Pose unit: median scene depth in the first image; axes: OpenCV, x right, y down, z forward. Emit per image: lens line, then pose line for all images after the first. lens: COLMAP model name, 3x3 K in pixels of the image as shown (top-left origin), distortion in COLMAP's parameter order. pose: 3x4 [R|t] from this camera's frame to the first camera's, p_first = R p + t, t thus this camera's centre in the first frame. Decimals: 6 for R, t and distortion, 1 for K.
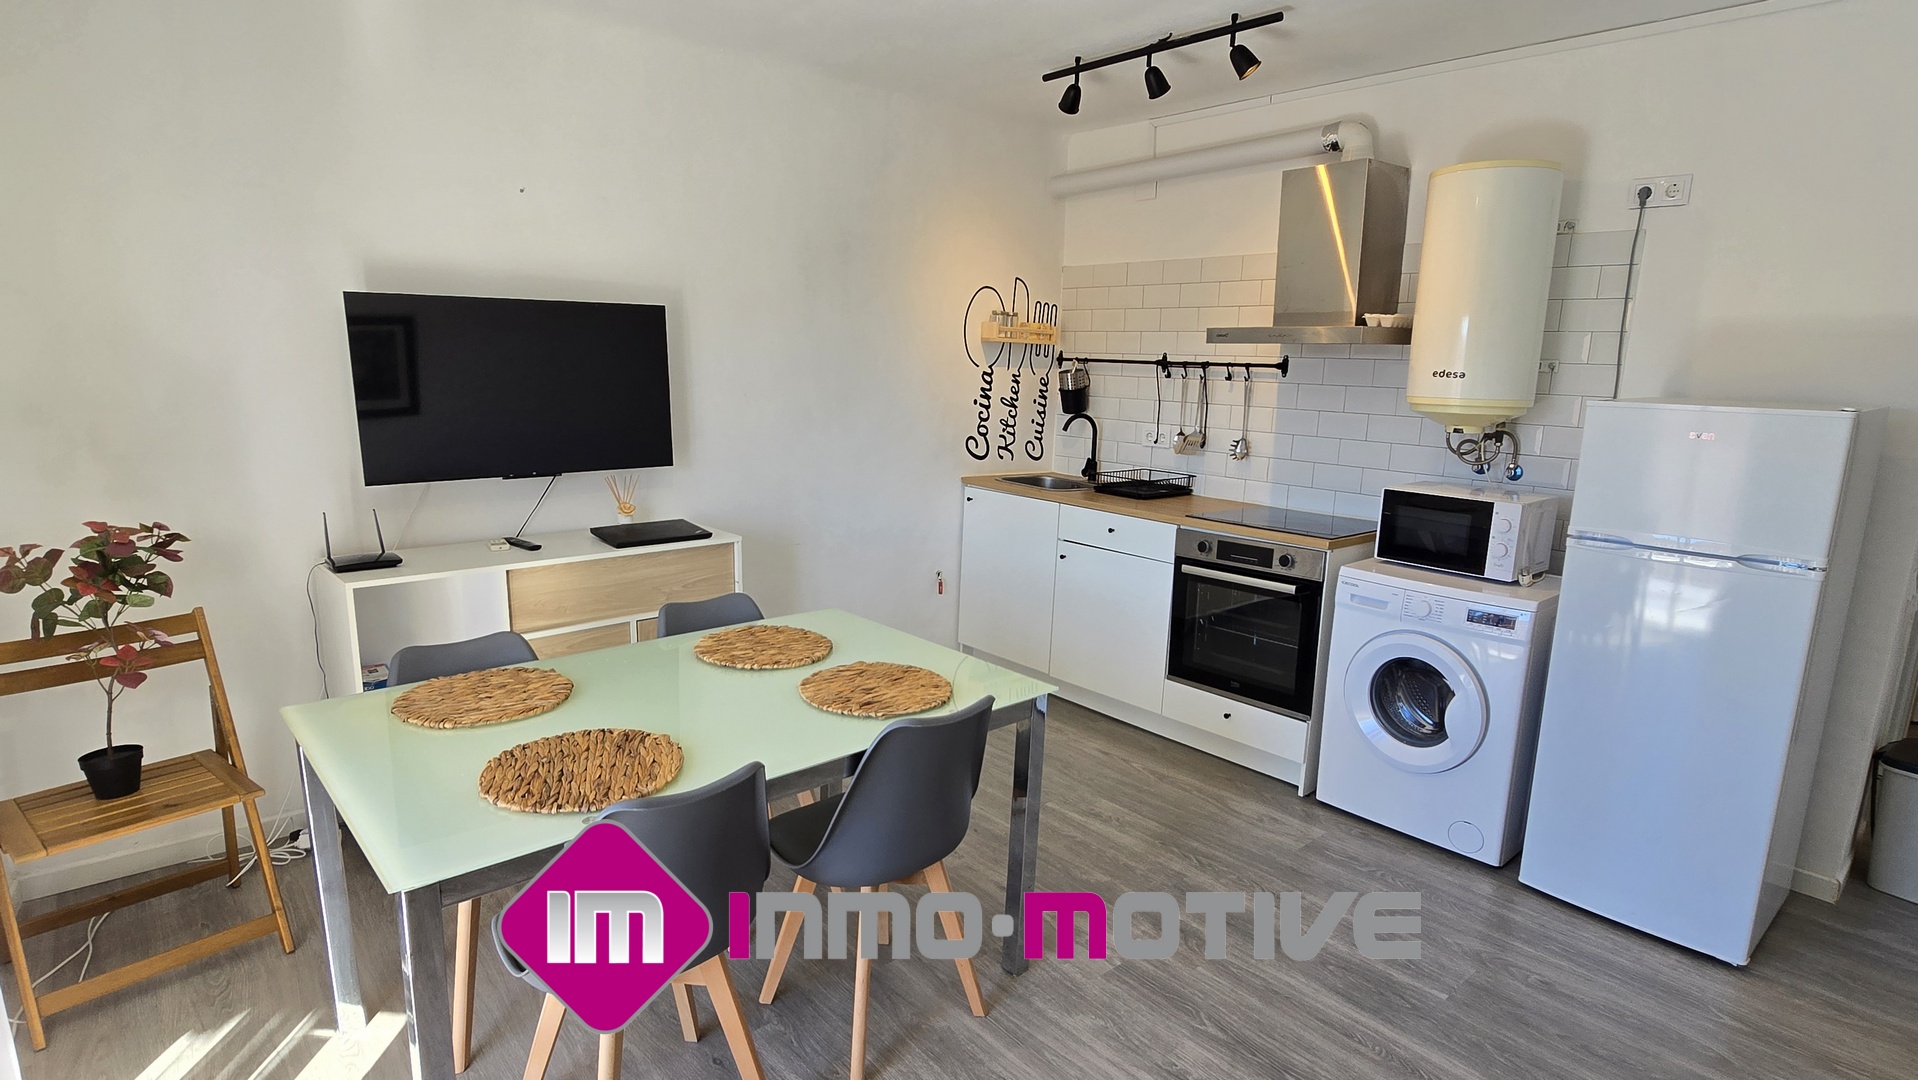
lens RADIAL K [[969.0, 0, 964.6], [0, 969.0, 553.9], [0, 0, 1]] dist [-0.002084, -0.000121]
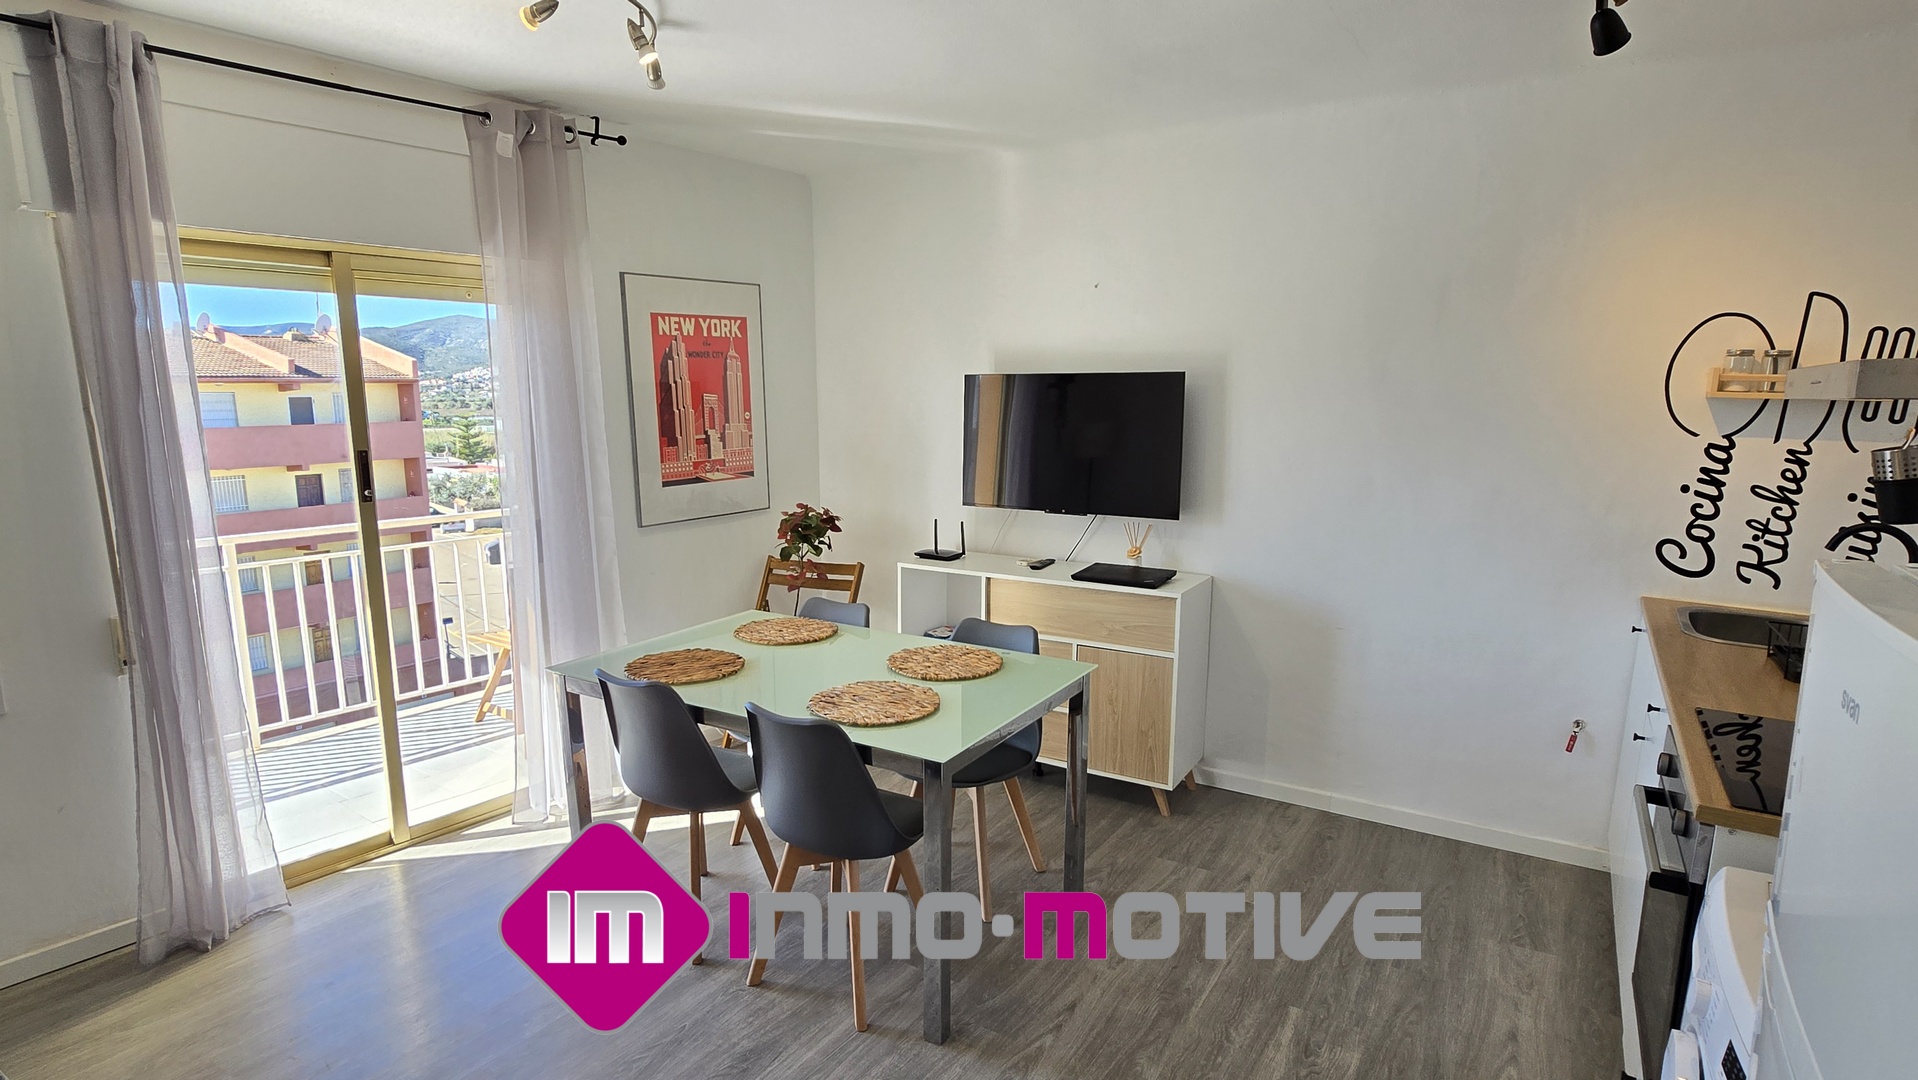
lens RADIAL K [[978.5, 0, 950.9], [0, 978.5, 557.7], [0, 0, 1]] dist [-0.015803, 0.000475]
pose [[0.291997, 0.138112, -0.946395, 0.566932], [-0.190400, 0.978107, 0.083994, -0.081458], [0.937276, 0.155668, 0.311900, 0.381633]]
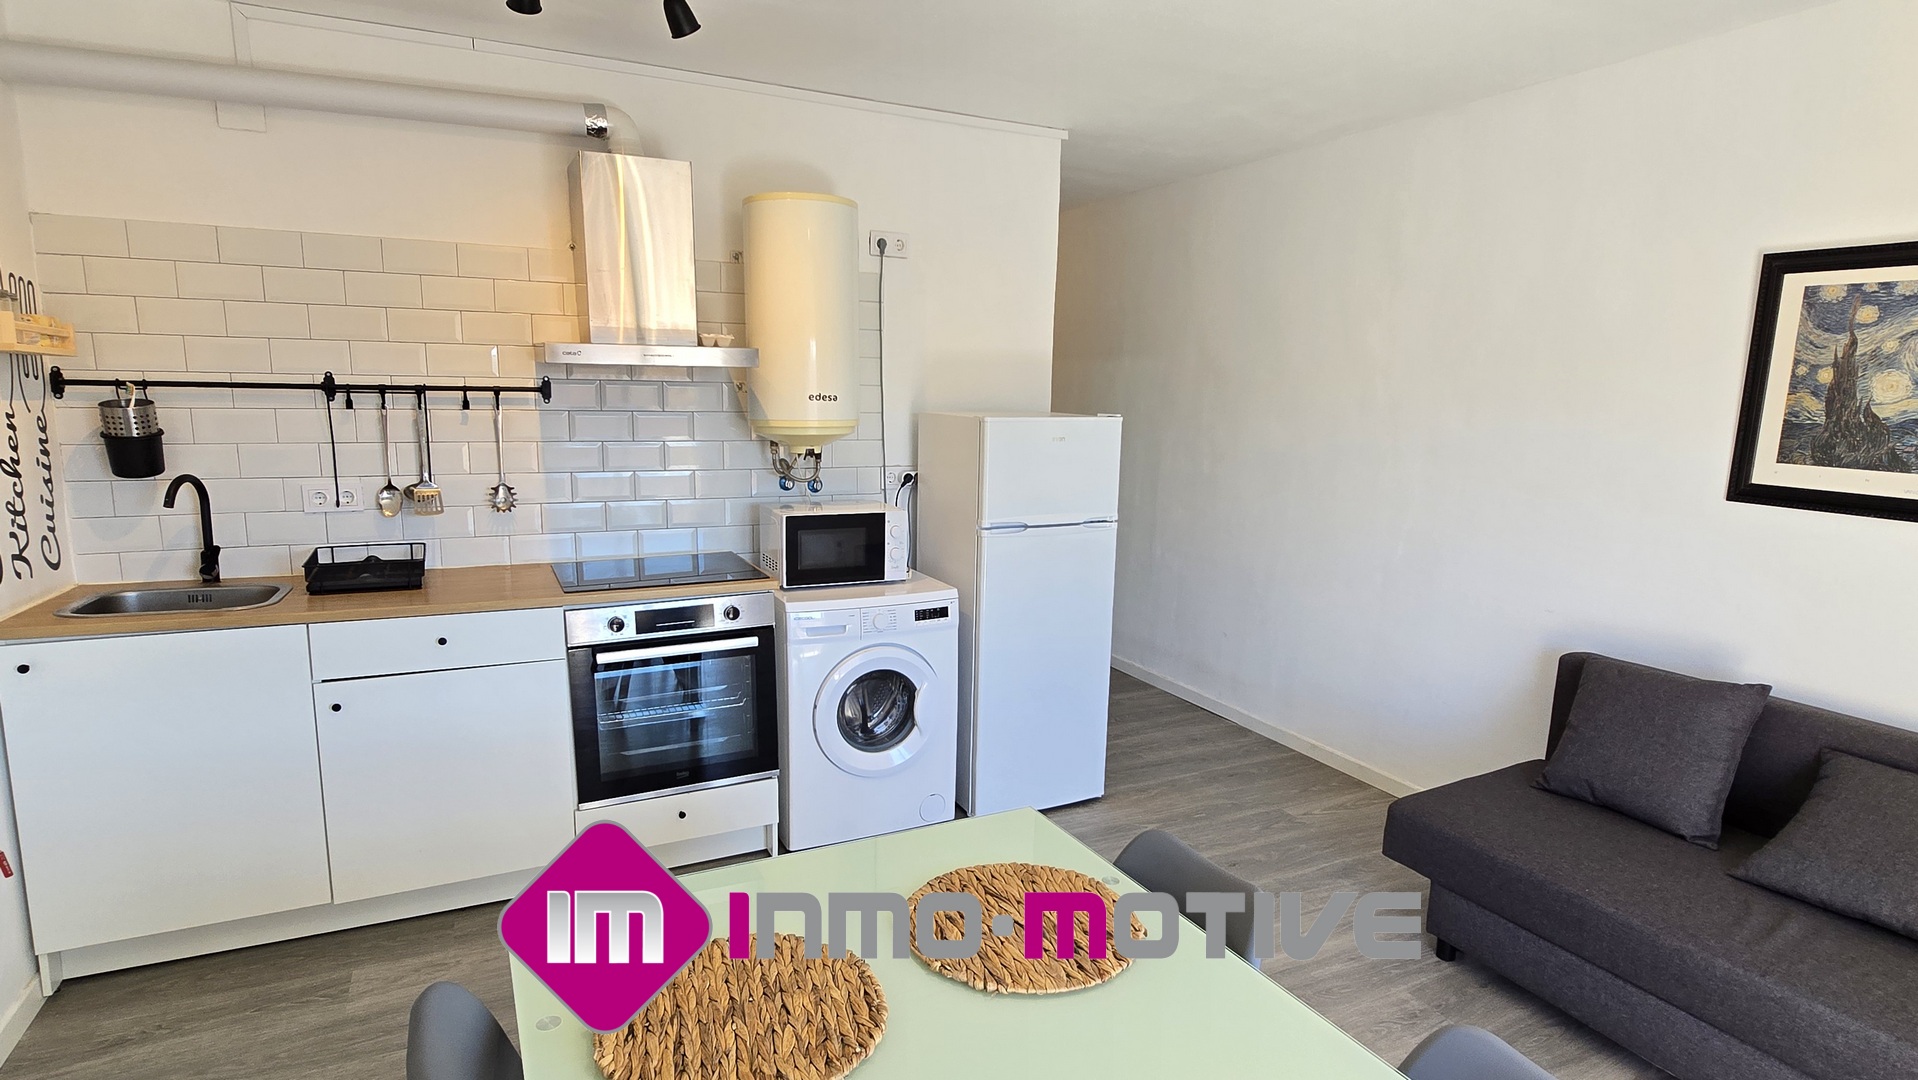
lens RADIAL K [[978.5, 0, 950.9], [0, 978.5, 557.7], [0, 0, 1]] dist [-0.015803, 0.000475]
pose [[0.264380, -0.182670, 0.946961, -0.370704], [0.181474, 0.973781, 0.137179, -0.105989], [-0.947191, 0.135581, 0.290598, 0.456308]]
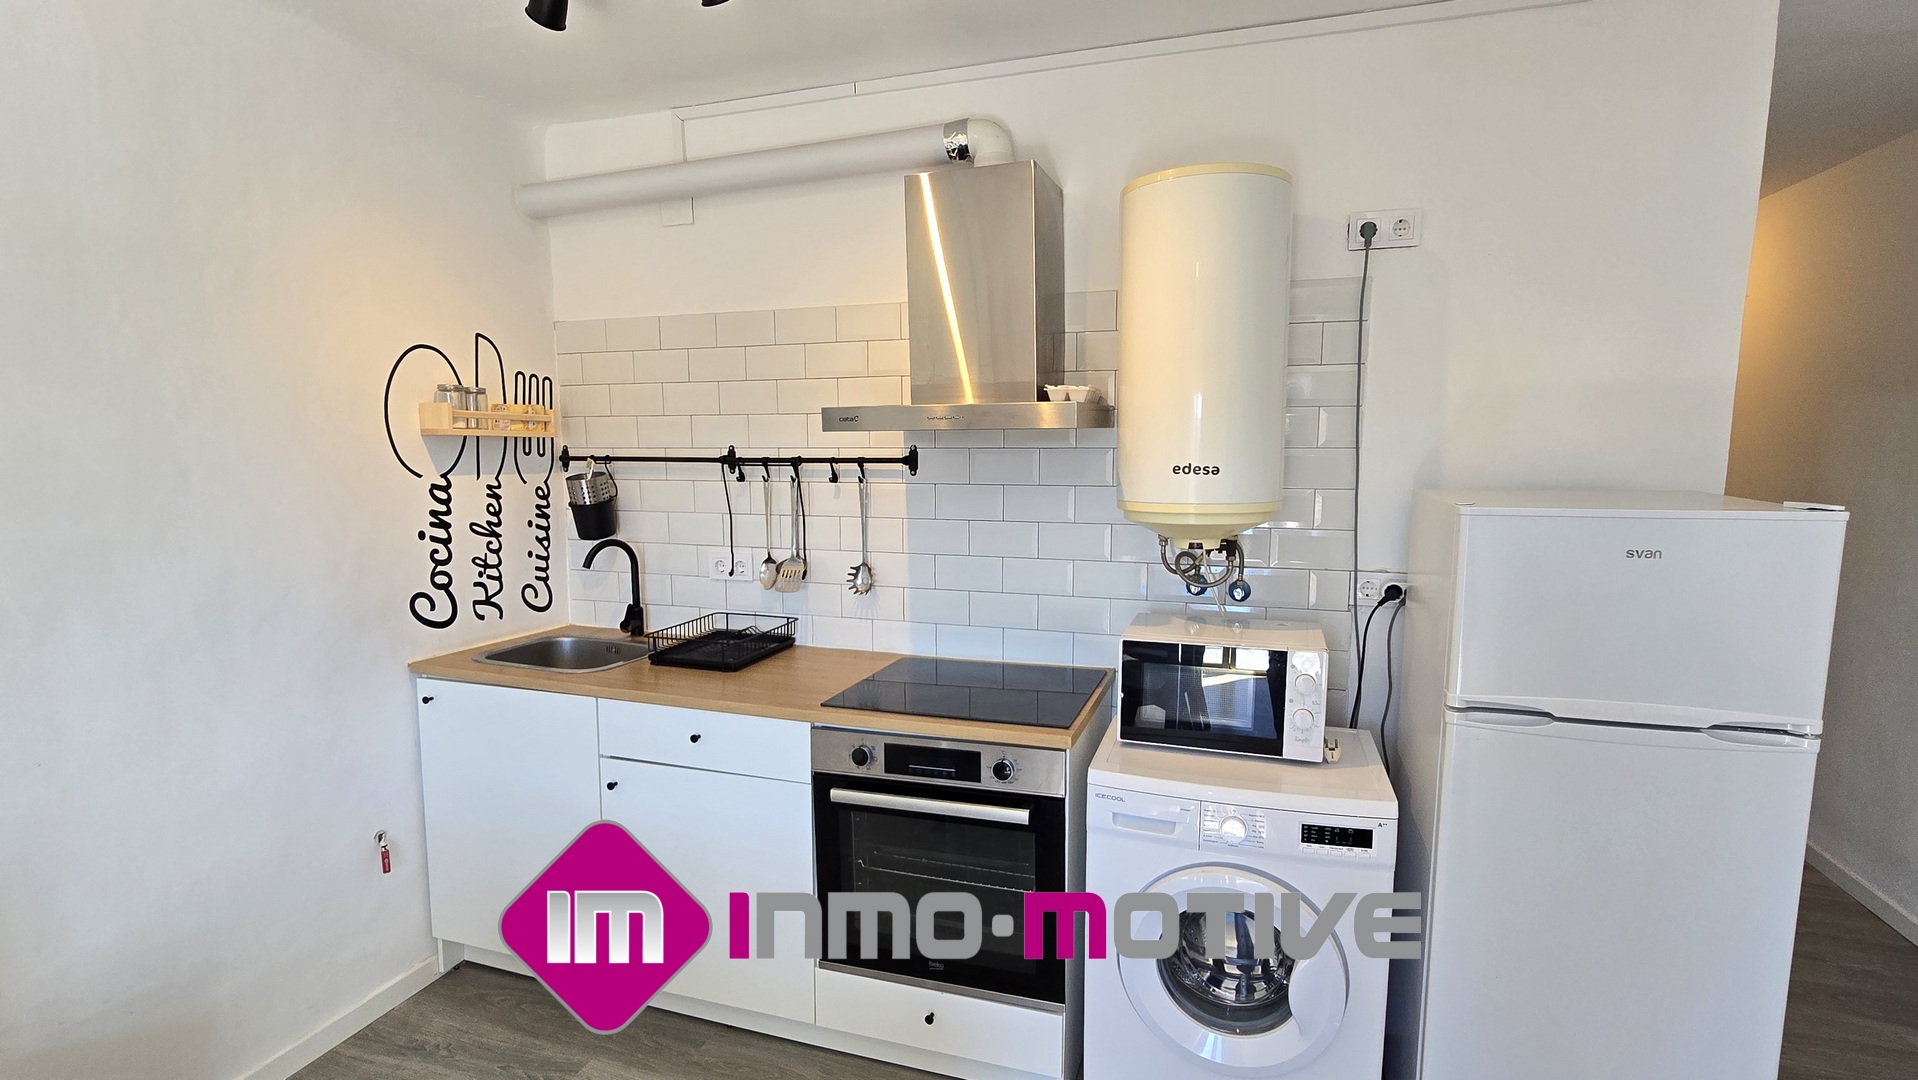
lens RADIAL K [[885.9, 0, 954.9], [0, 885.9, 559.9], [0, 0, 1]] dist [-0.001423, -0.000433]
pose [[0.863375, -0.093351, 0.495852, 0.026124], [0.125548, 0.991574, -0.031925, -0.094900], [-0.488694, 0.089816, 0.867820, 0.418724]]
